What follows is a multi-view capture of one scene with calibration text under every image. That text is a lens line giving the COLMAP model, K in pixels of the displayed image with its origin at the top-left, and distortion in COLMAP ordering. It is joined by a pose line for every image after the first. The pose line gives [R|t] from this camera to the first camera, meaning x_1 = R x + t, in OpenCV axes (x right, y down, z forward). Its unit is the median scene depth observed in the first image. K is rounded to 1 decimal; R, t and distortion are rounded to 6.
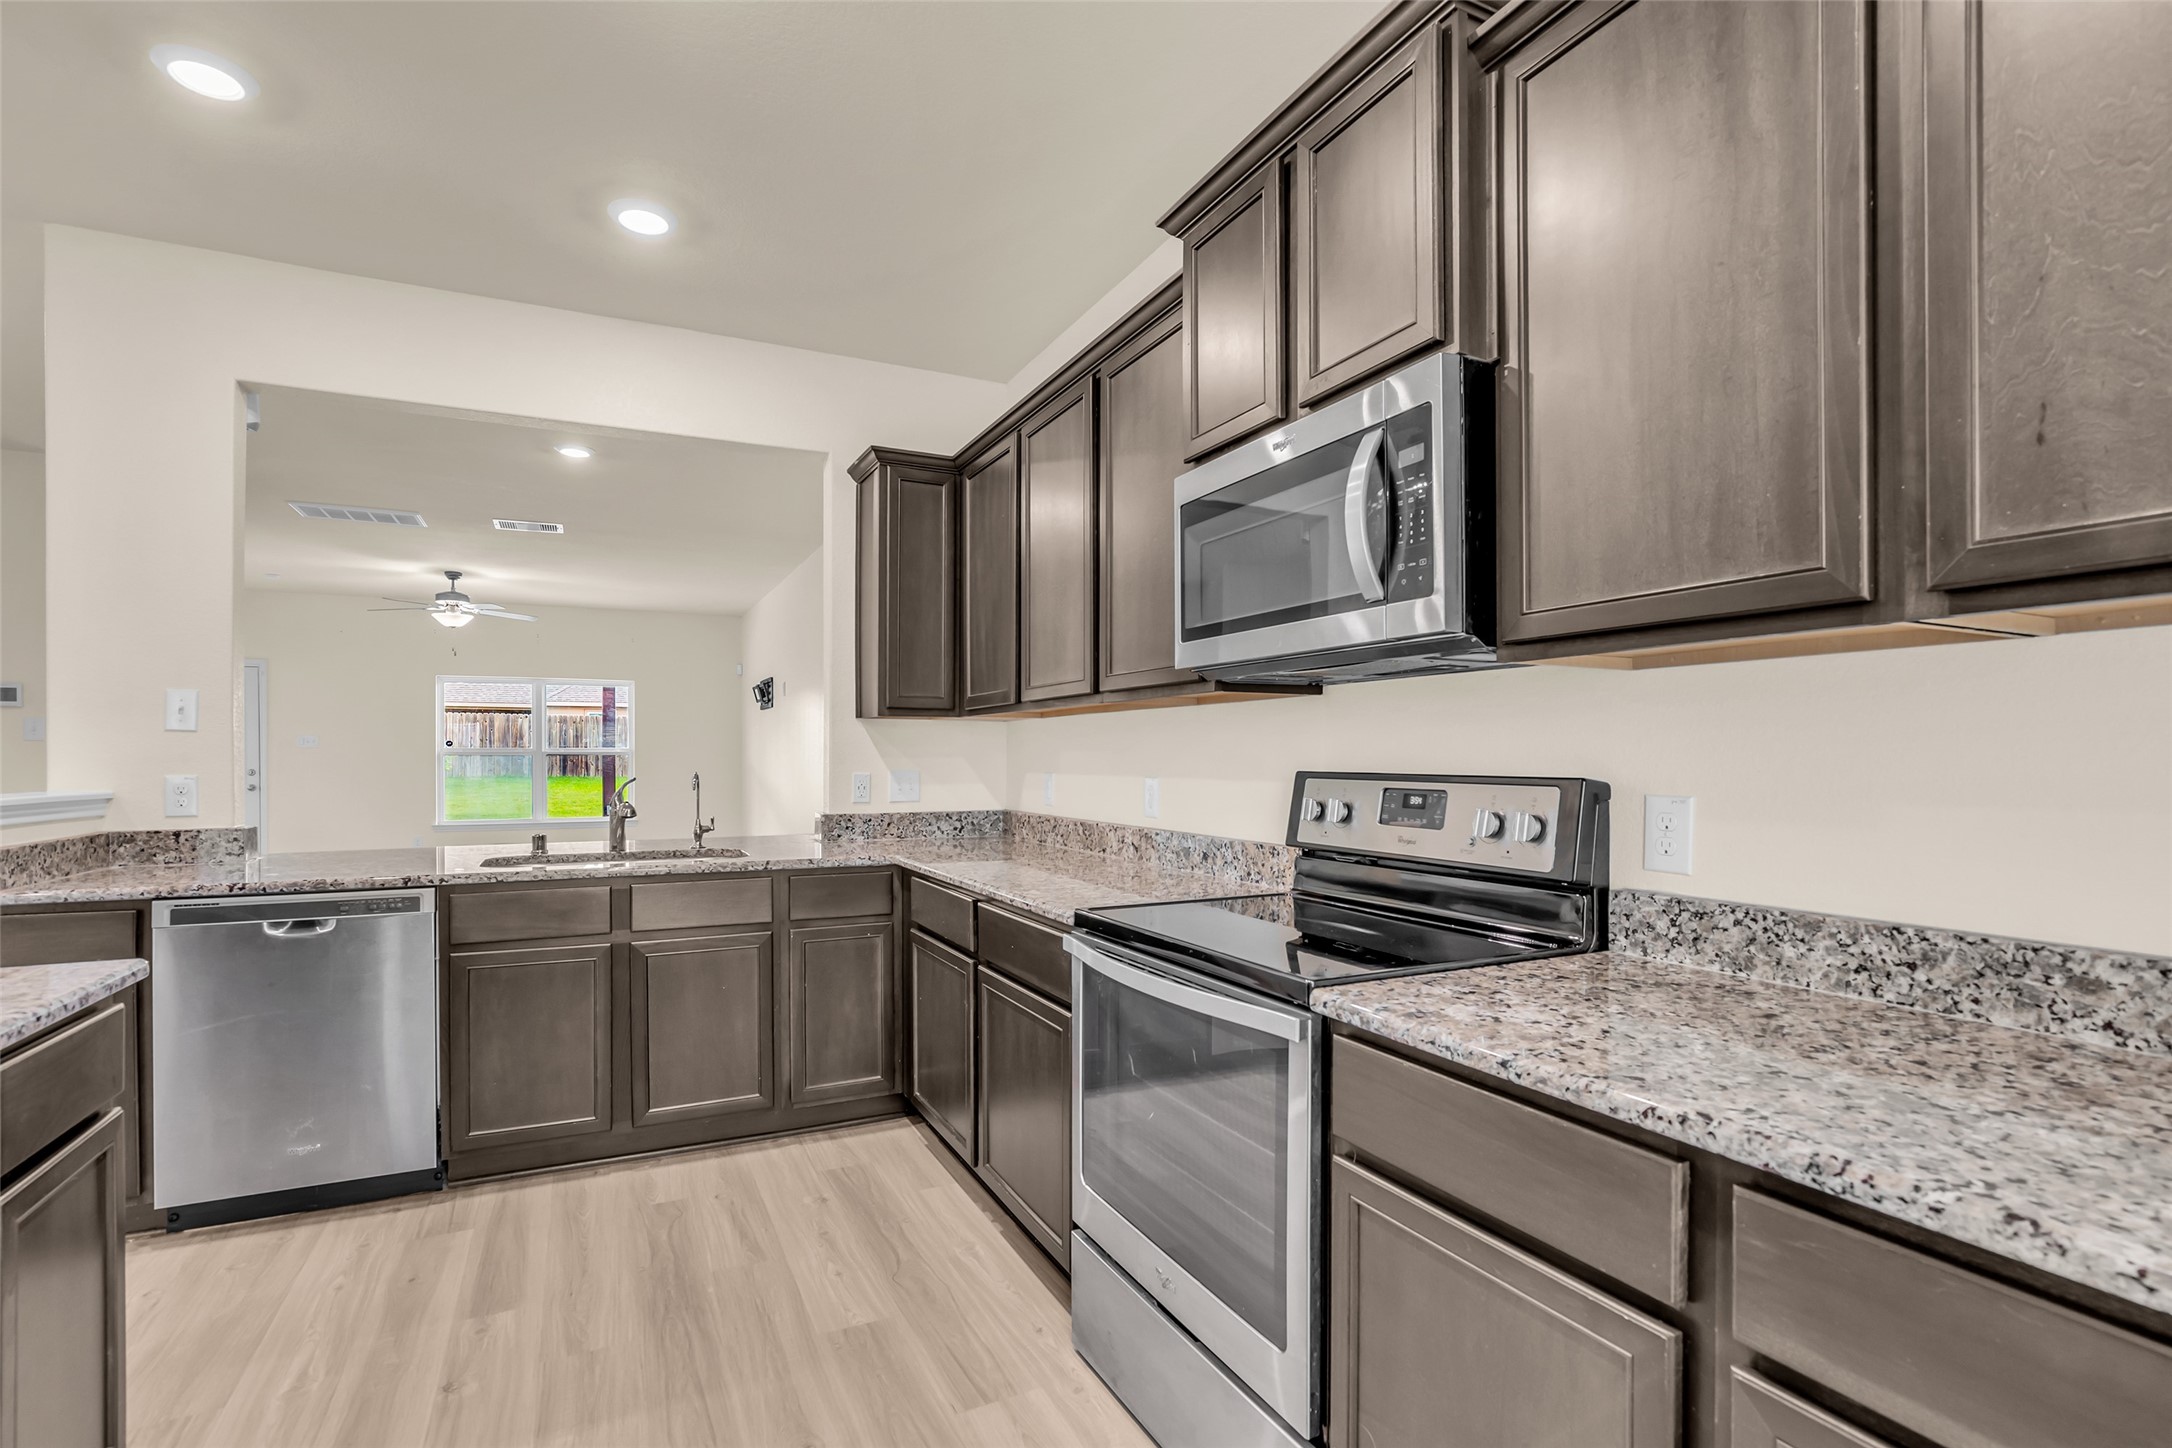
lens RADIAL K [[1005.8, 0, 1081.2], [0, 1005.8, 765.2], [0, 0, 1]] dist [-0.018856, 0.005609]
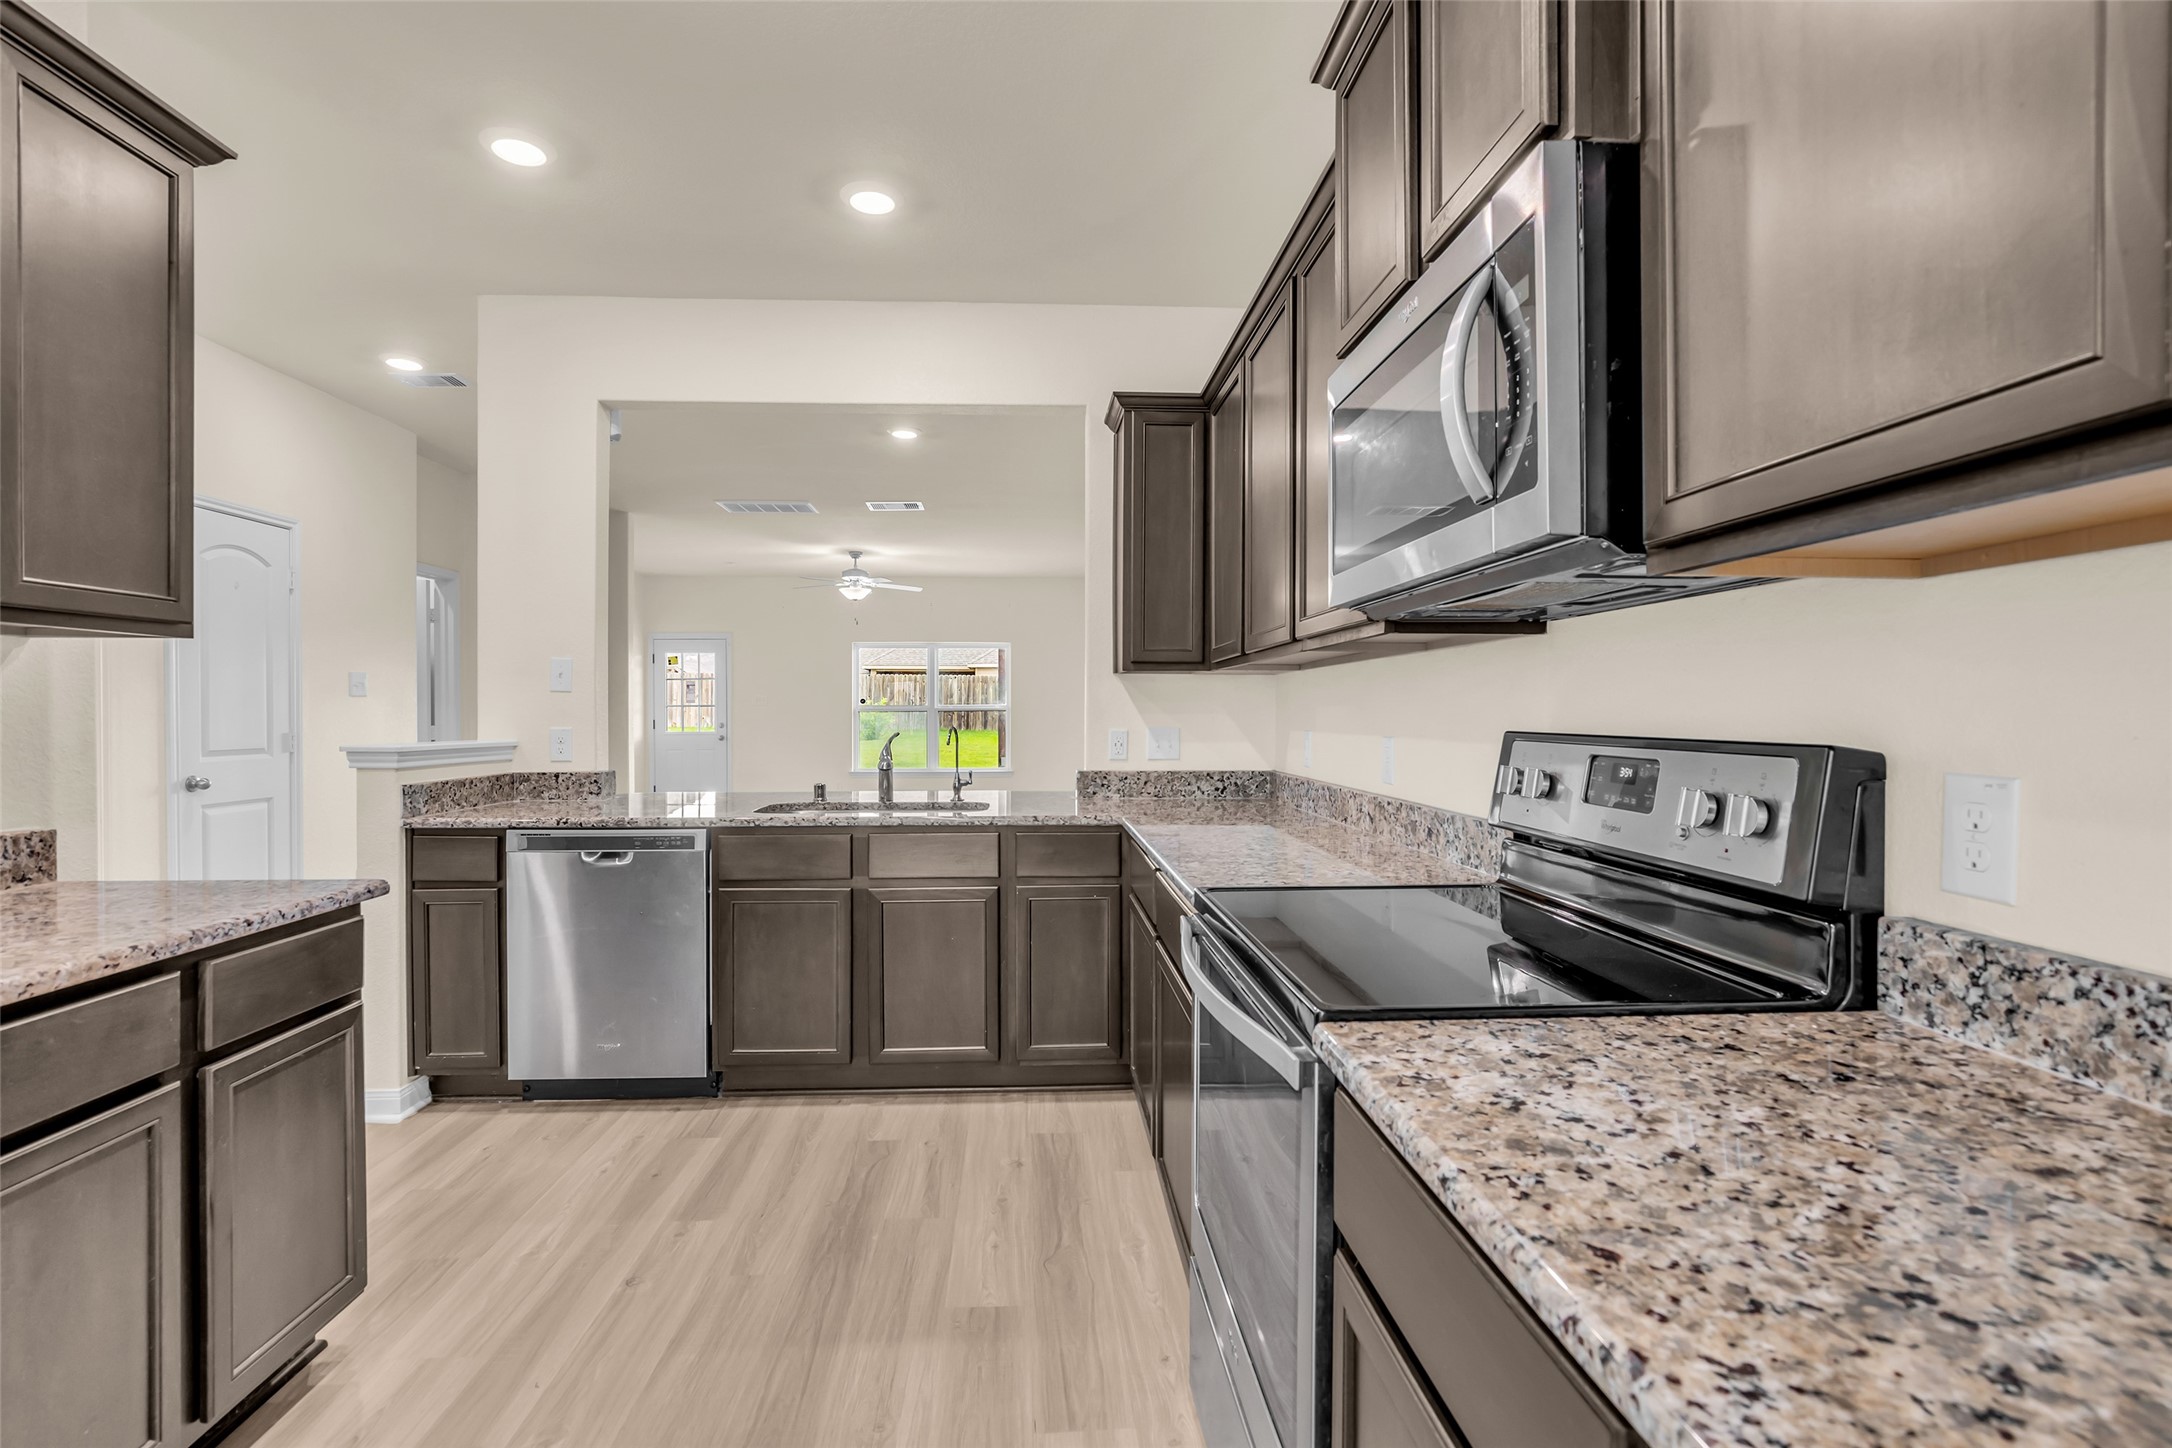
lens RADIAL K [[1005.8, 0, 1082.8], [0, 1005.8, 721.7], [0, 0, 1]] dist [-0.018856, 0.005609]
pose [[0.921597, 0.003951, -0.388127, 0.192825], [-0.003848, 0.999992, 0.001041, -0.001003], [0.388128, 0.000534, 0.921605, 0.129317]]
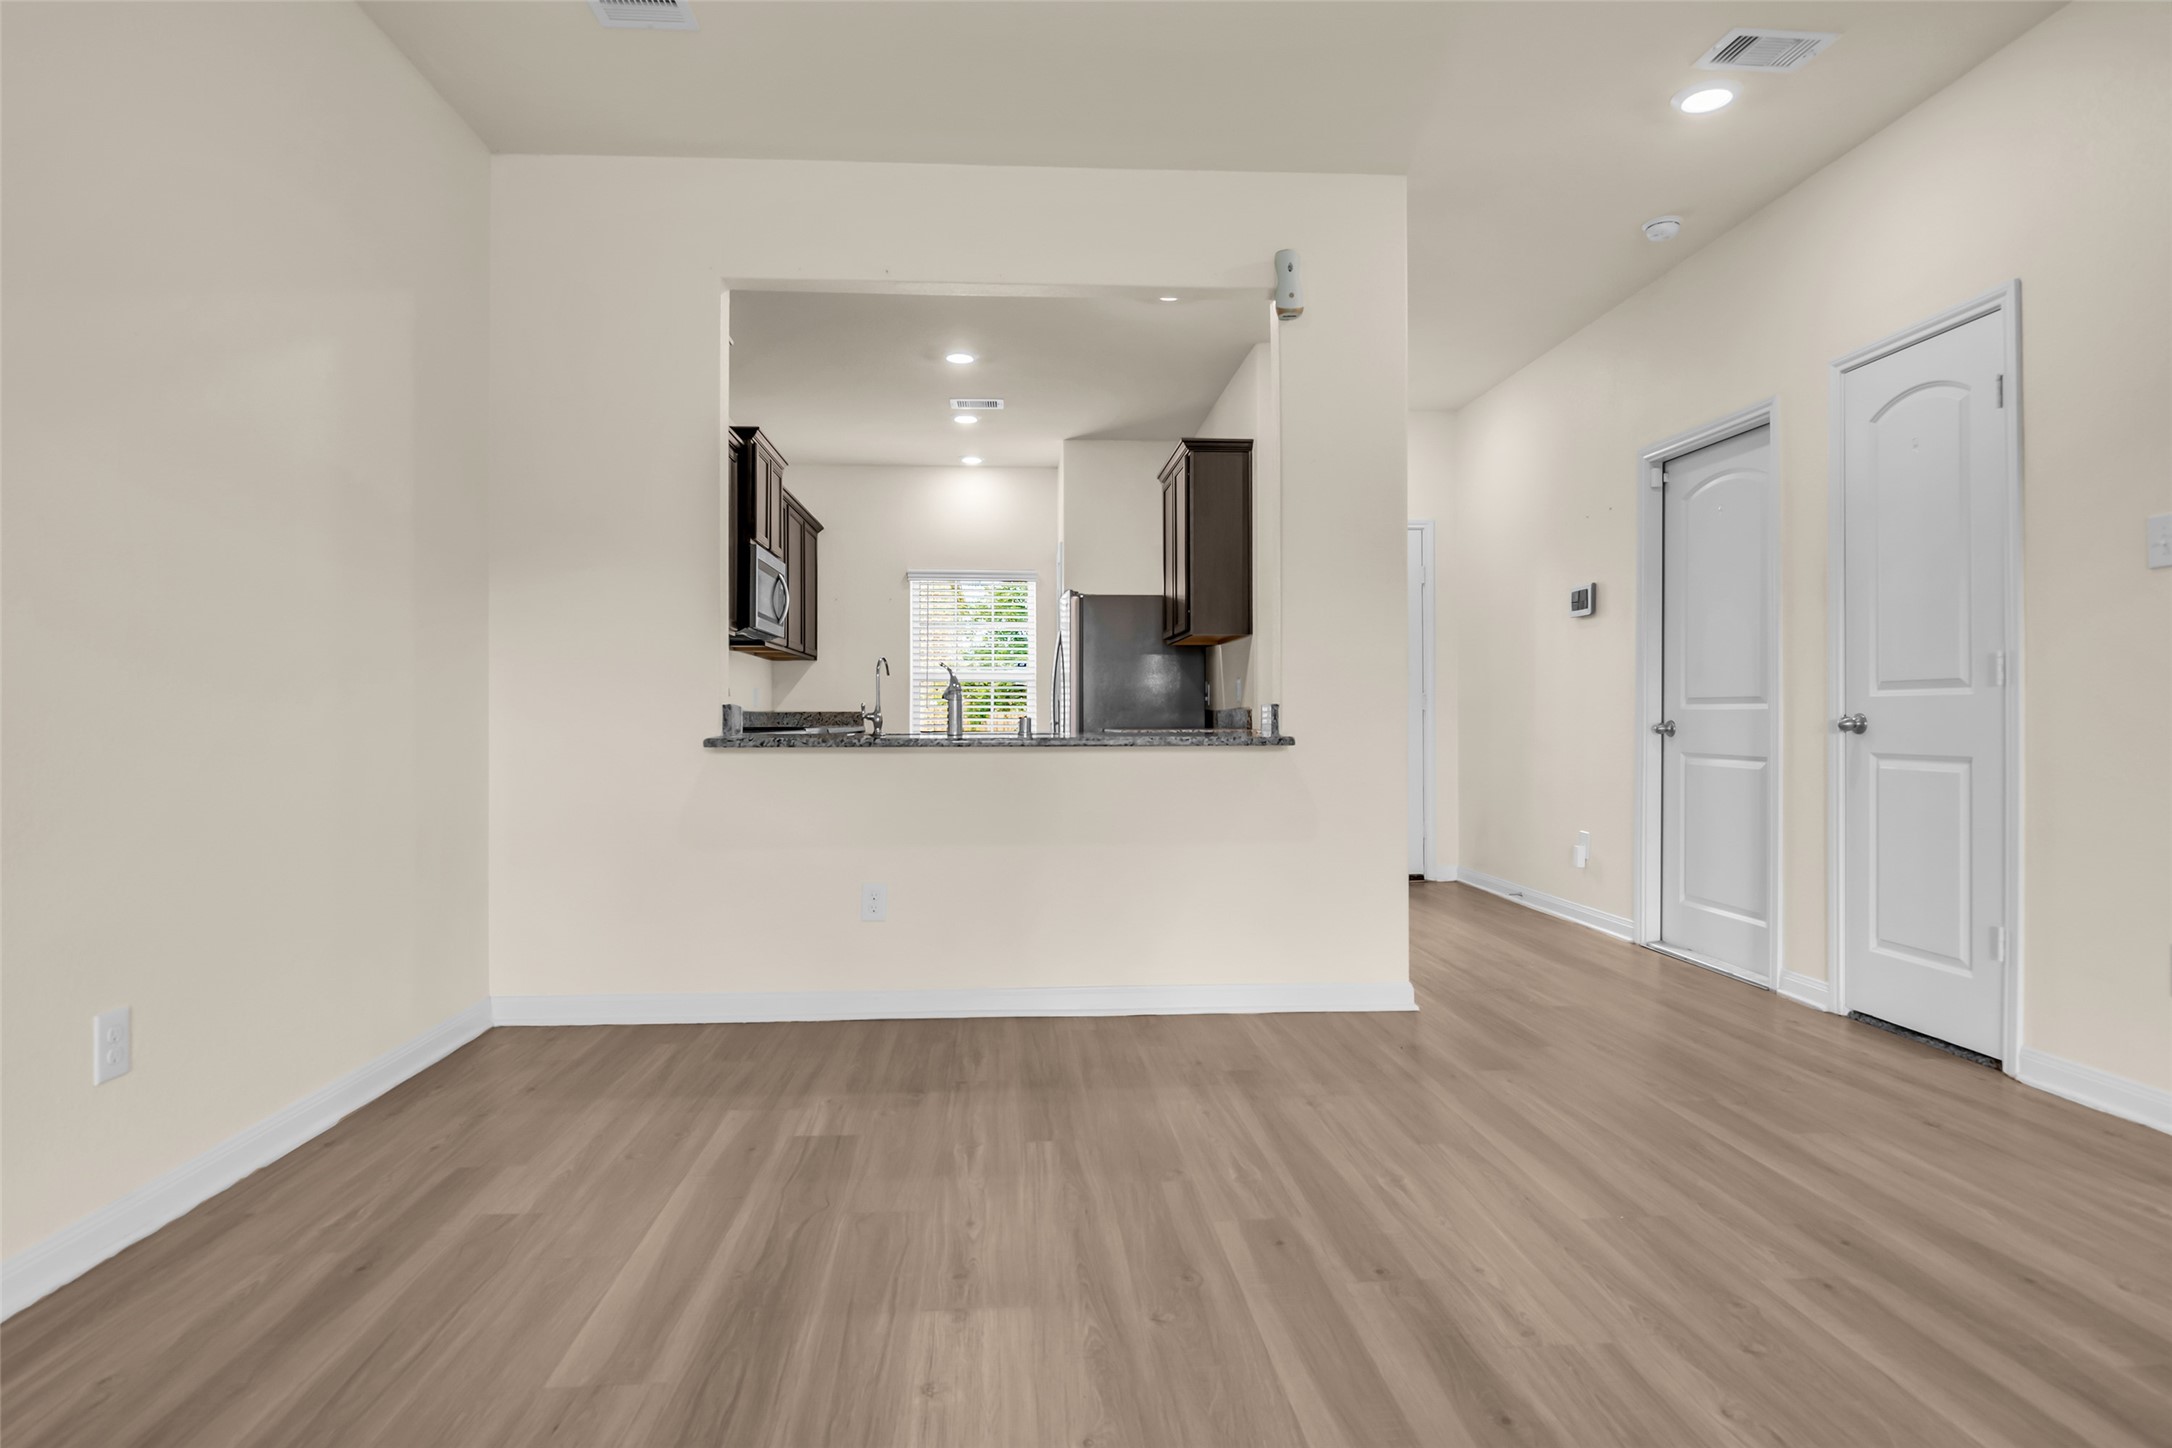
lens RADIAL K [[1192.6, 0, 1086.9], [0, 1192.6, 712.7], [0, 0, 1]] dist [-0.010262, 0.002087]
pose [[-0.927225, 0.002887, 0.374493, -1.360364], [0.004620, 0.999982, 0.003732, 0.077934], [-0.374476, 0.005190, -0.927222, 2.718124]]
